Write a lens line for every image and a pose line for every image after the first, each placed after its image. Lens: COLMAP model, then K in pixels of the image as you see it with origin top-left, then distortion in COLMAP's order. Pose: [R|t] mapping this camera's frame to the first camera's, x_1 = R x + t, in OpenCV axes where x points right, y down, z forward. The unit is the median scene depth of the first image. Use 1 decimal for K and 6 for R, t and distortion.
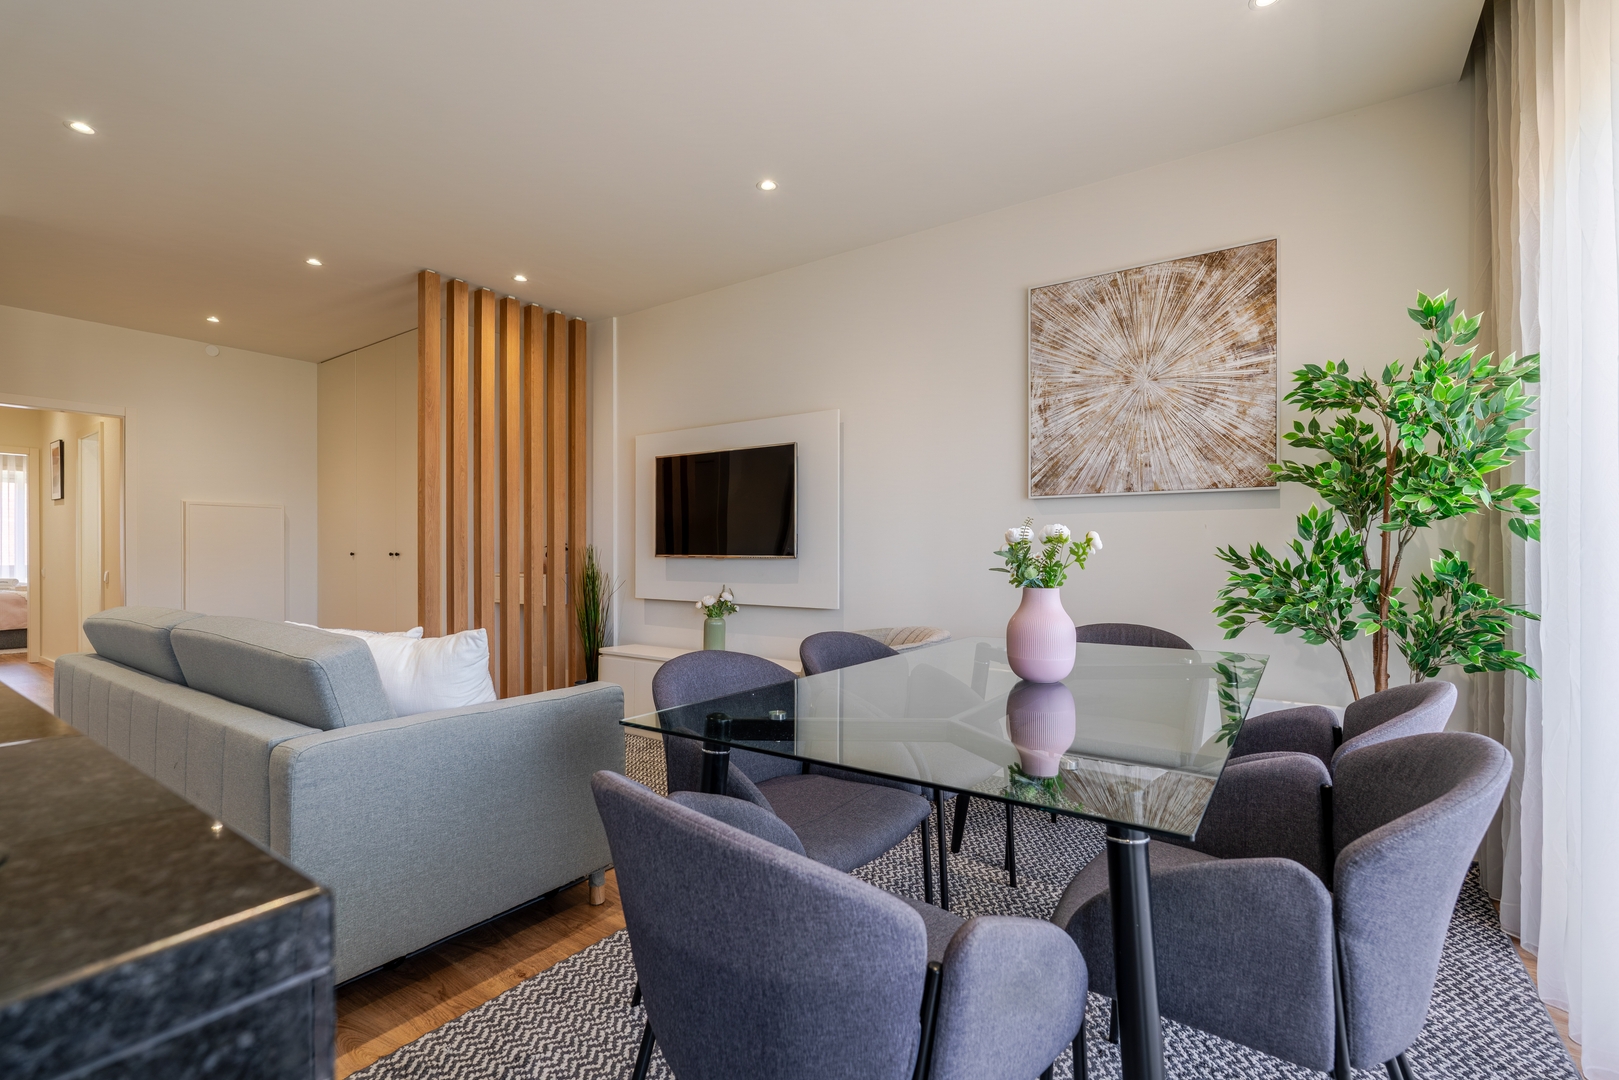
lens RADIAL K [[721.9, 0, 812.7], [0, 721.9, 548.7], [0, 0, 1]] dist [-0.009542, 0.001310]
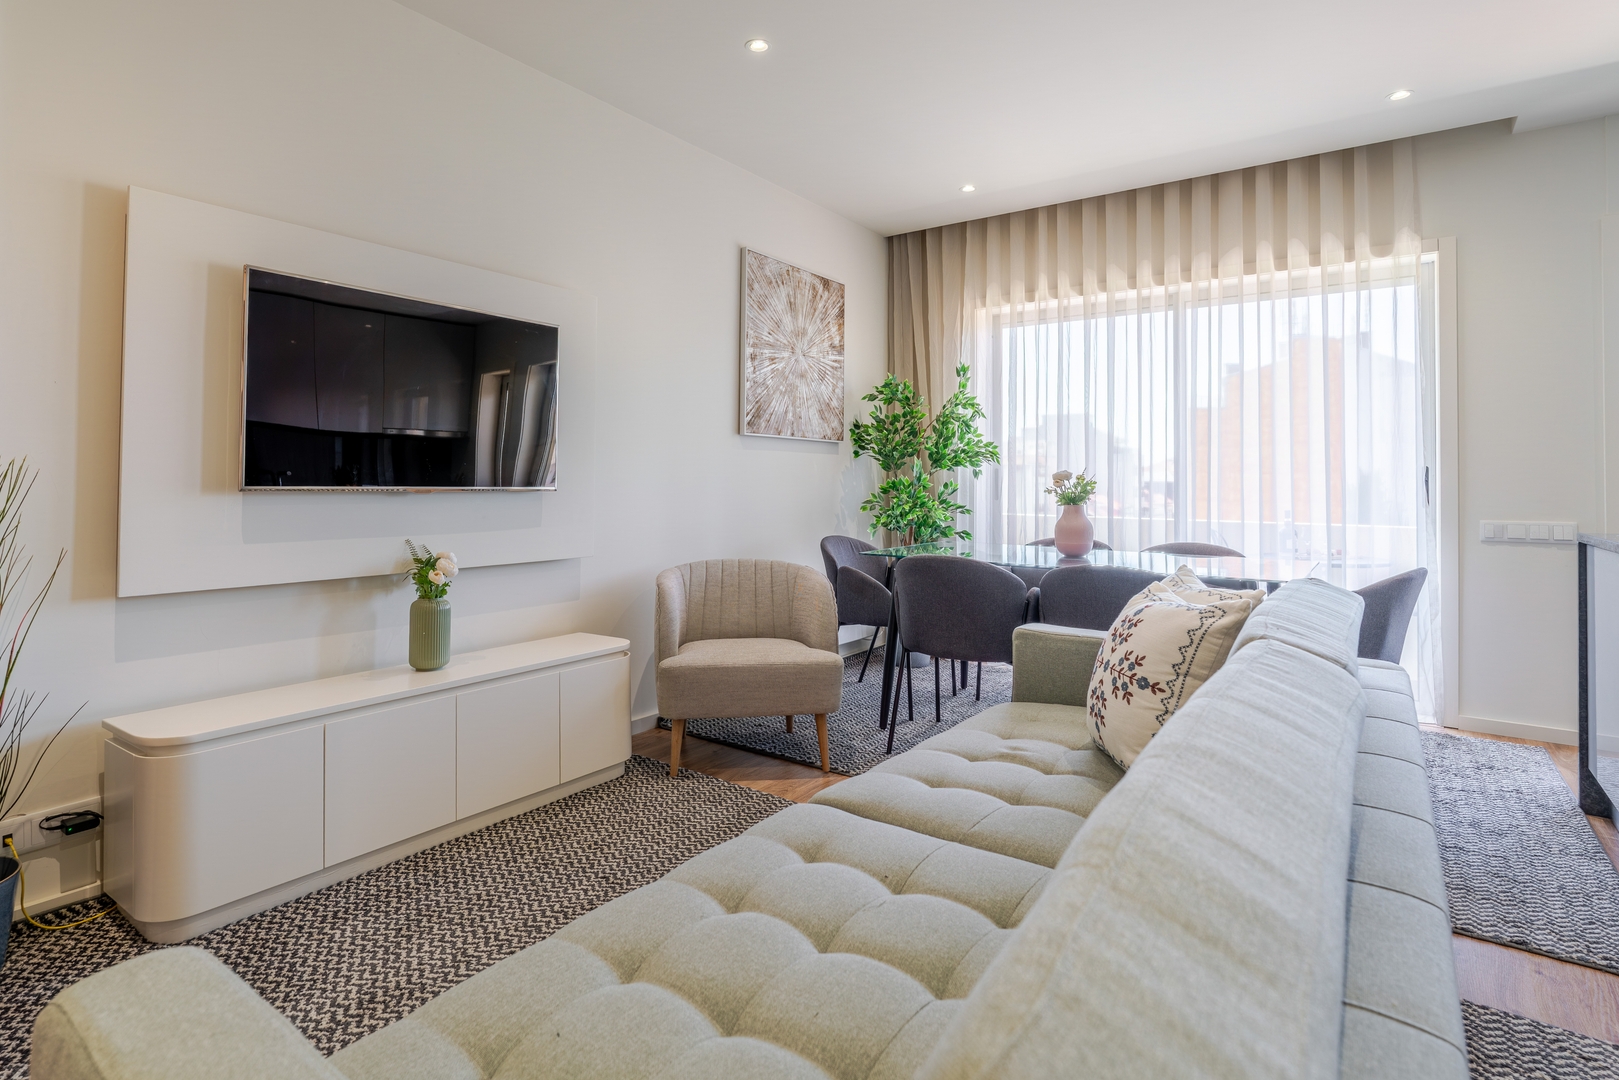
lens RADIAL K [[823.6, 0, 746.4], [0, 823.6, 465.1], [0, 0, 1]] dist [-0.011014, 0.001006]
pose [[0.056088, 0.022812, 0.998165, -0.769704], [-0.005787, 0.999730, -0.022522, 0.005157], [-0.998409, -0.004513, 0.056204, 0.732386]]
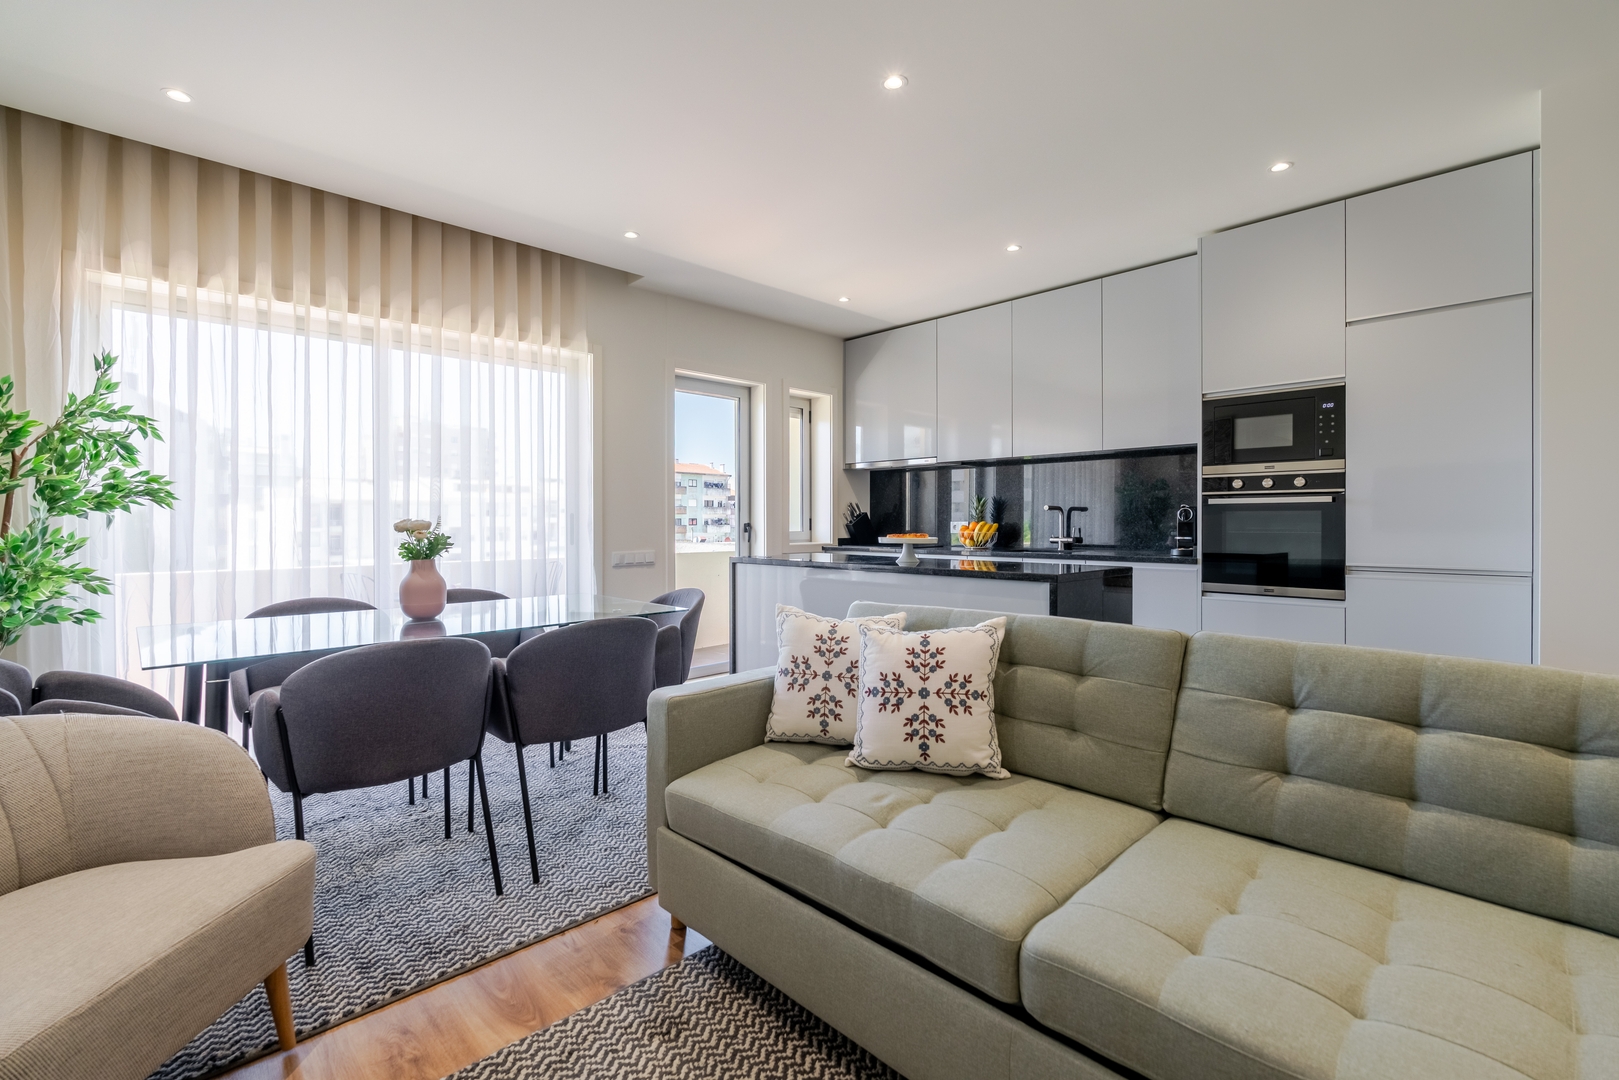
lens RADIAL K [[721.9, 0, 807.9], [0, 721.9, 520.4], [0, 0, 1]] dist [-0.009542, 0.001310]
pose [[-0.981033, 0.005924, 0.193749, -0.348661], [0.006720, 0.999971, 0.003453, -0.009931], [-0.193723, 0.004690, -0.981045, 1.016890]]
